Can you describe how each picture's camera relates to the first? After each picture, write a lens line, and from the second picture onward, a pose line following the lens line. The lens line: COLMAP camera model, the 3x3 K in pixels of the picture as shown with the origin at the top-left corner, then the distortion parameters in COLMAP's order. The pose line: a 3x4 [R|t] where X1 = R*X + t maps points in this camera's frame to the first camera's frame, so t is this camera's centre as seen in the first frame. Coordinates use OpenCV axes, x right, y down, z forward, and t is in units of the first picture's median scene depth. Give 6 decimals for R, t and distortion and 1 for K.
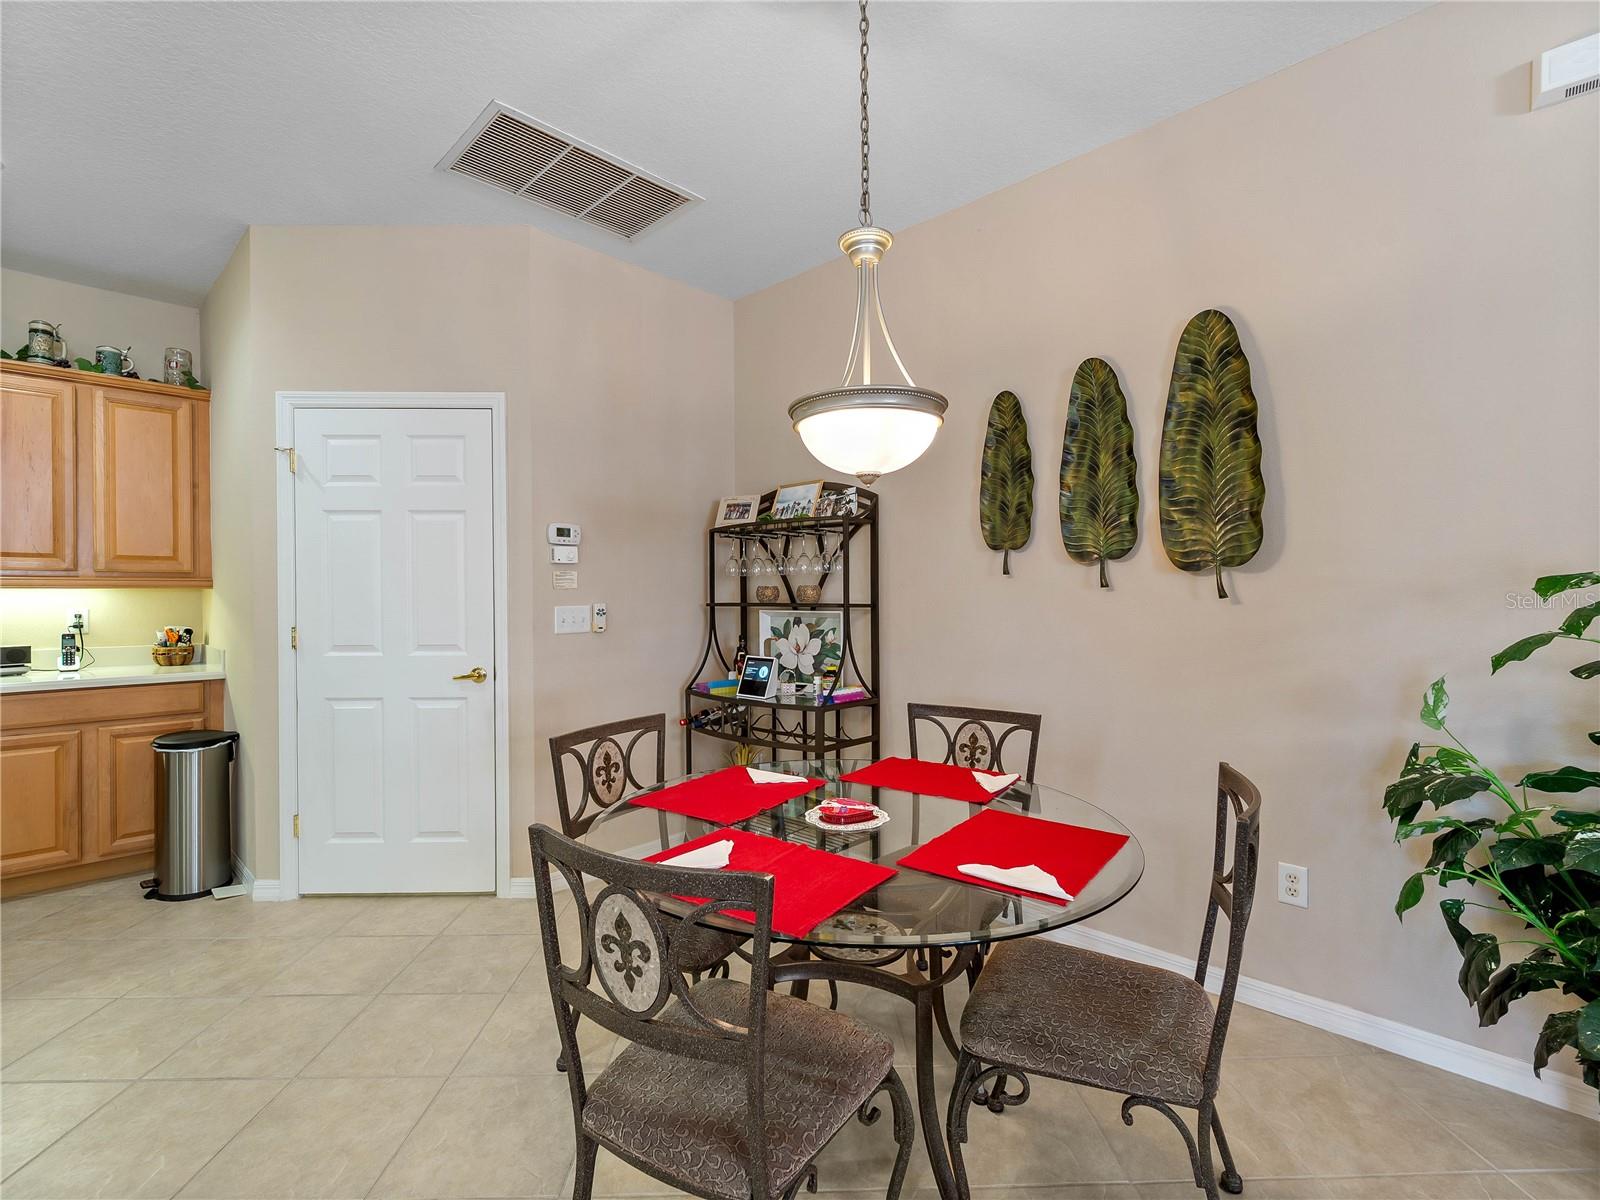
lens RADIAL K [[743.5, 0, 798.7], [0, 743.5, 602.1], [0, 0, 1]] dist [0.000993, -0.000985]
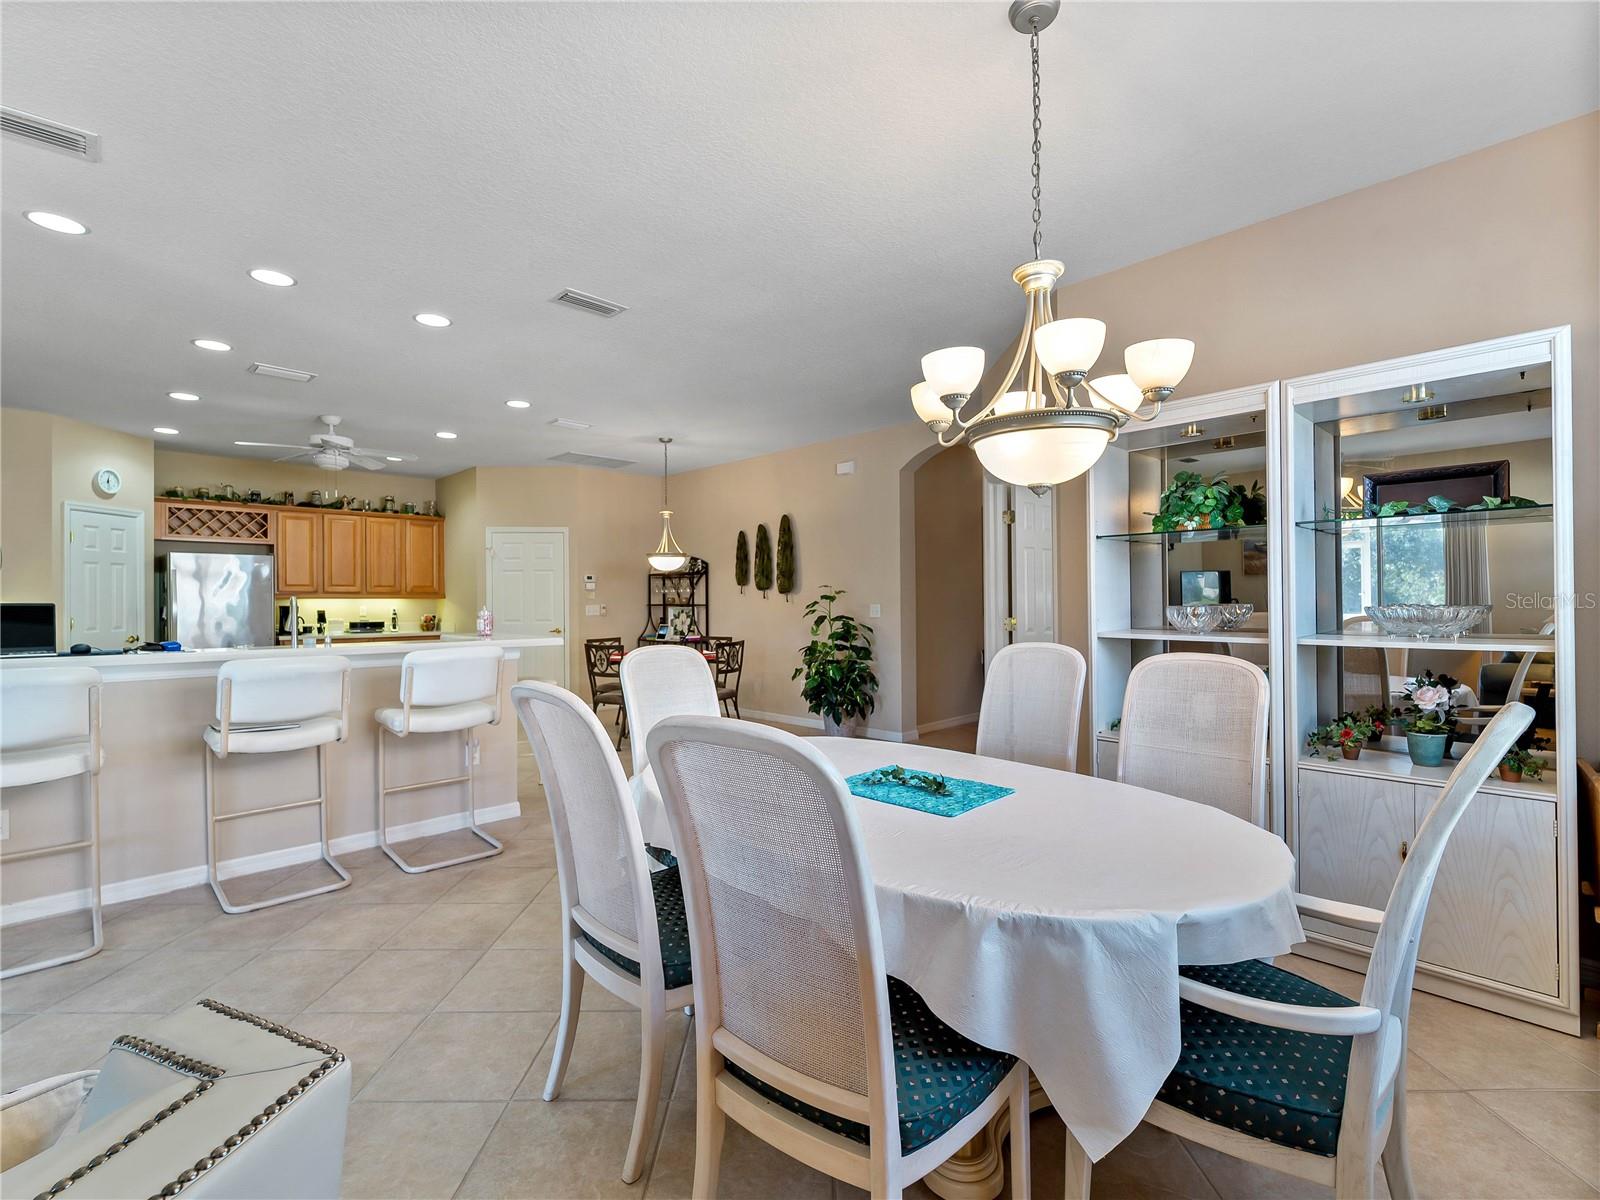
lens RADIAL K [[730.7, 0, 799.8], [0, 730.7, 596.3], [0, 0, 1]] dist [0.001458, -0.000471]
pose [[0.999763, -0.001757, -0.021718, 0.466635], [0.001496, 0.999926, -0.012033, 0.004894], [0.021738, 0.011997, 0.999692, -1.514177]]
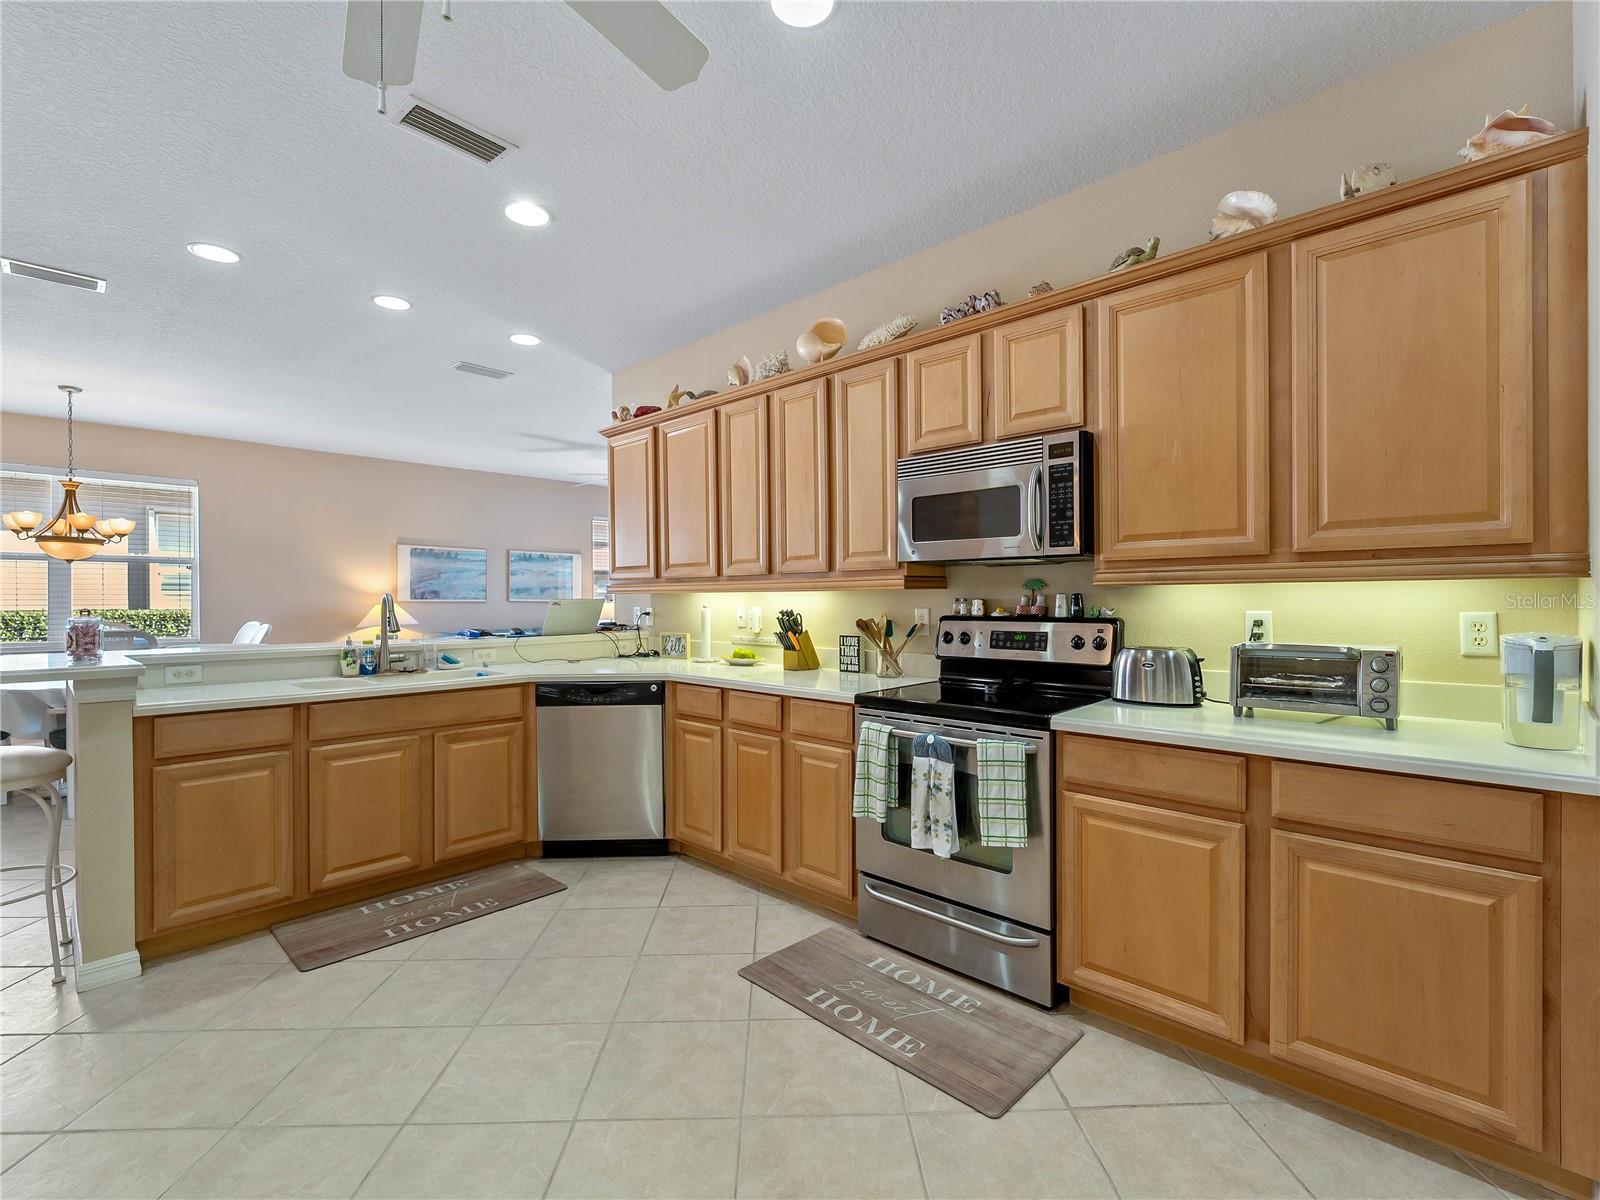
lens RADIAL K [[725.4, 0, 807.5], [0, 725.4, 604.1], [0, 0, 1]] dist [-0.001141, -0.001429]
pose [[-0.999878, 0.007771, -0.013572, -0.910064], [0.007597, 0.999889, 0.012810, -0.001921], [0.013670, 0.012705, -0.999826, 0.615721]]
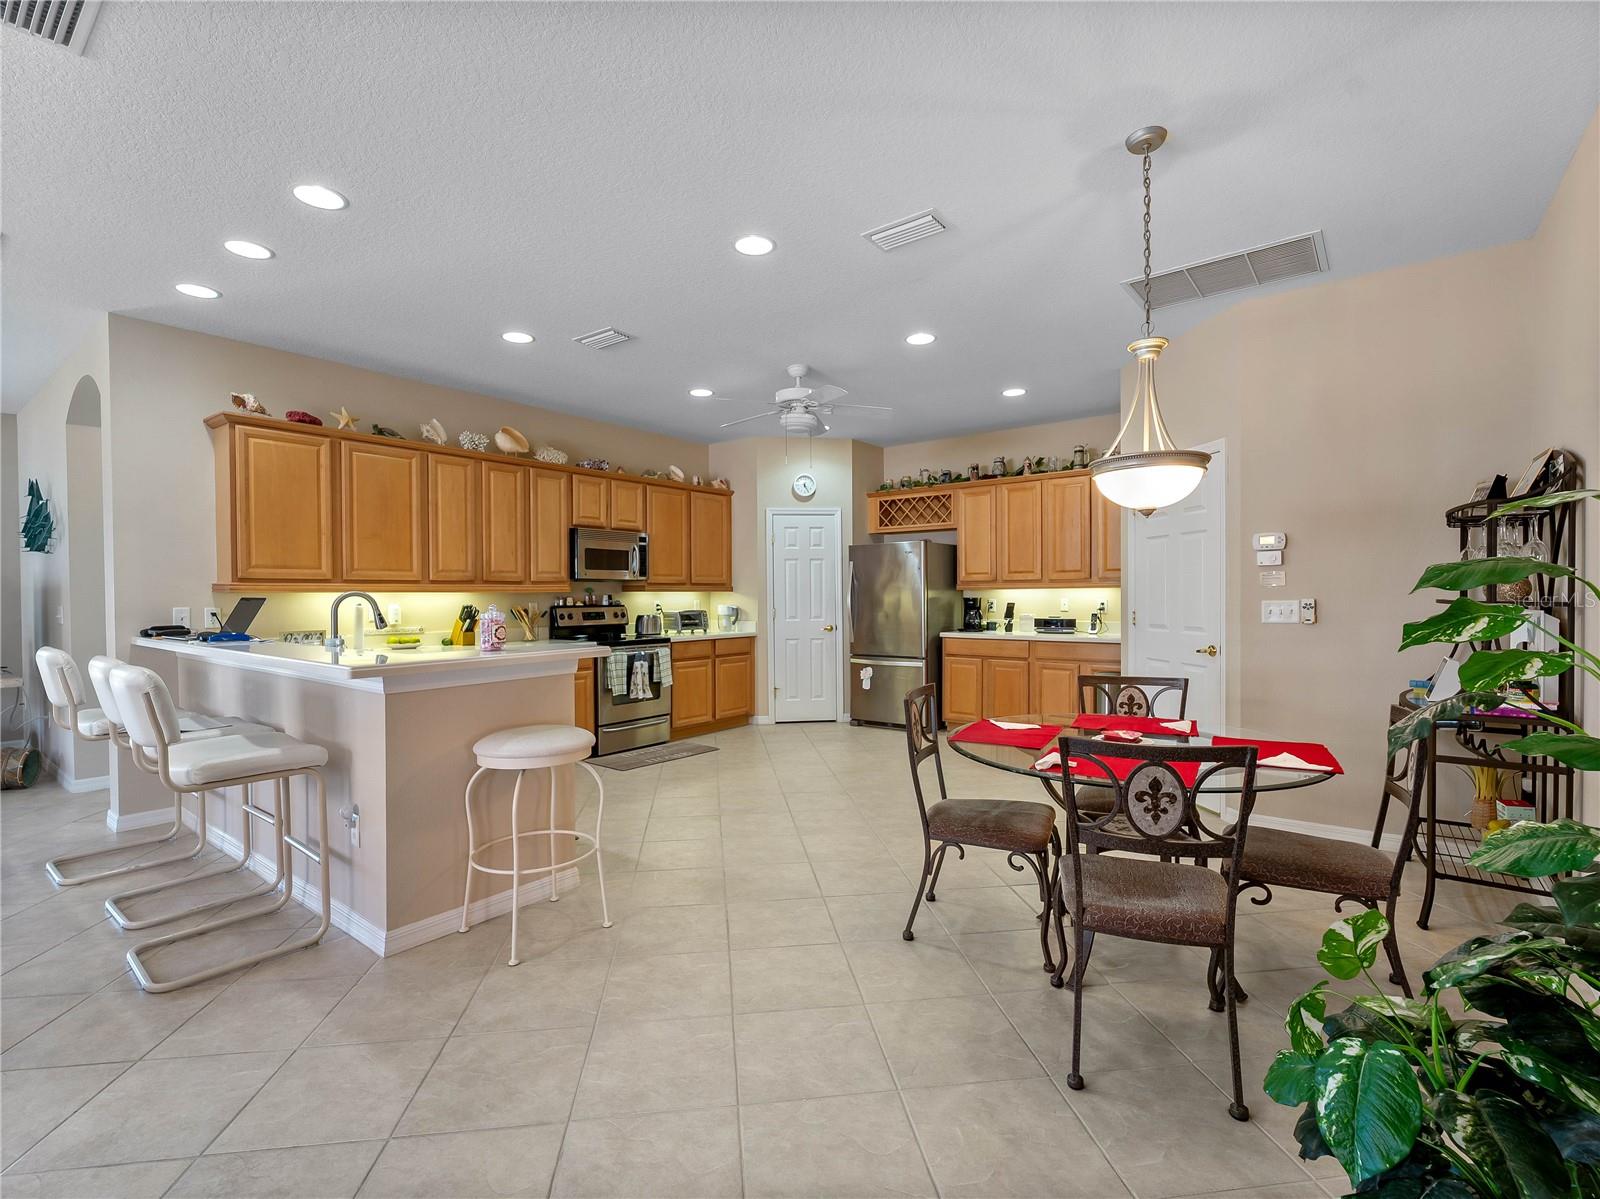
lens RADIAL K [[731.1, 0, 805.1], [0, 731.1, 606.2], [0, 0, 1]] dist [0.002850, -0.005189]
pose [[0.111285, 0.017081, -0.993642, 0.745340], [-0.000424, 0.999853, 0.017140, -0.004352], [0.993788, -0.001486, 0.111276, 0.109393]]
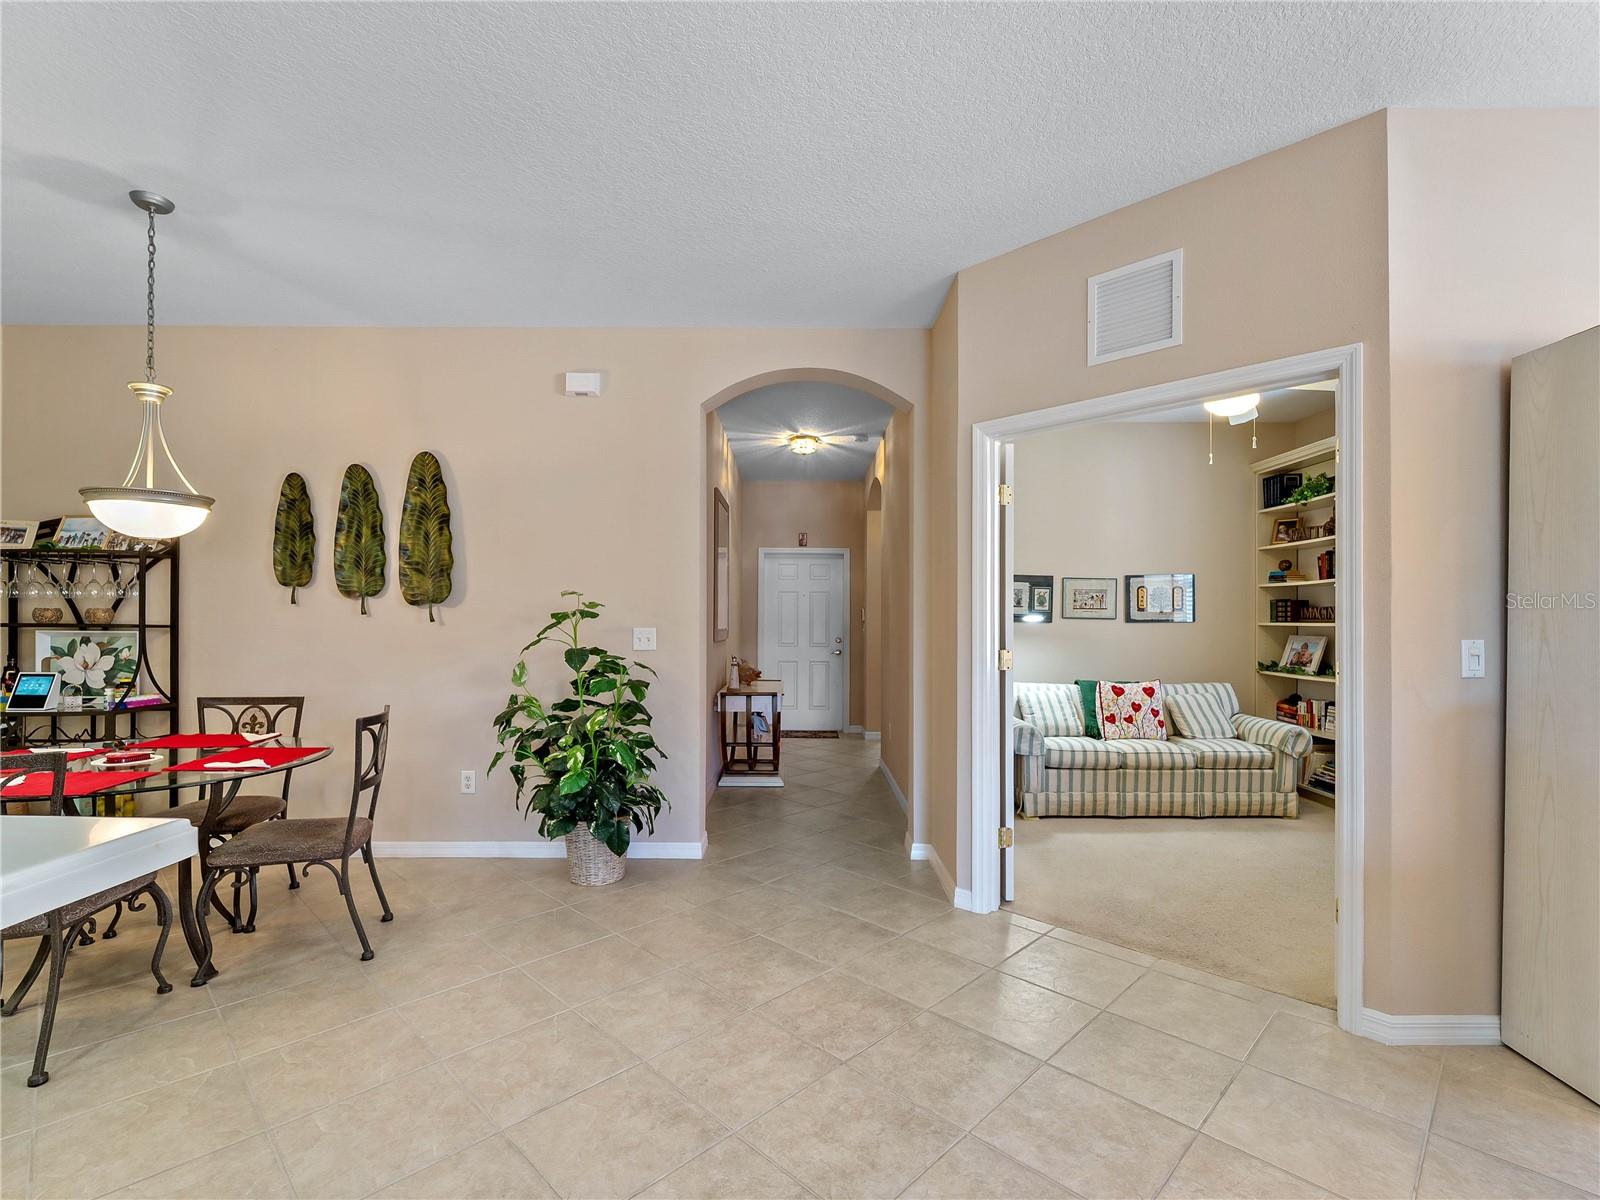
lens RADIAL K [[735.1, 0, 801.9], [0, 735.1, 618.4], [0, 0, 1]] dist [0.003655, -0.004689]
pose [[0.717322, 0.010533, 0.696663, 0.001483], [-0.002629, 0.999920, -0.012410, 0.003808], [-0.696737, 0.007070, 0.717292, -0.540469]]
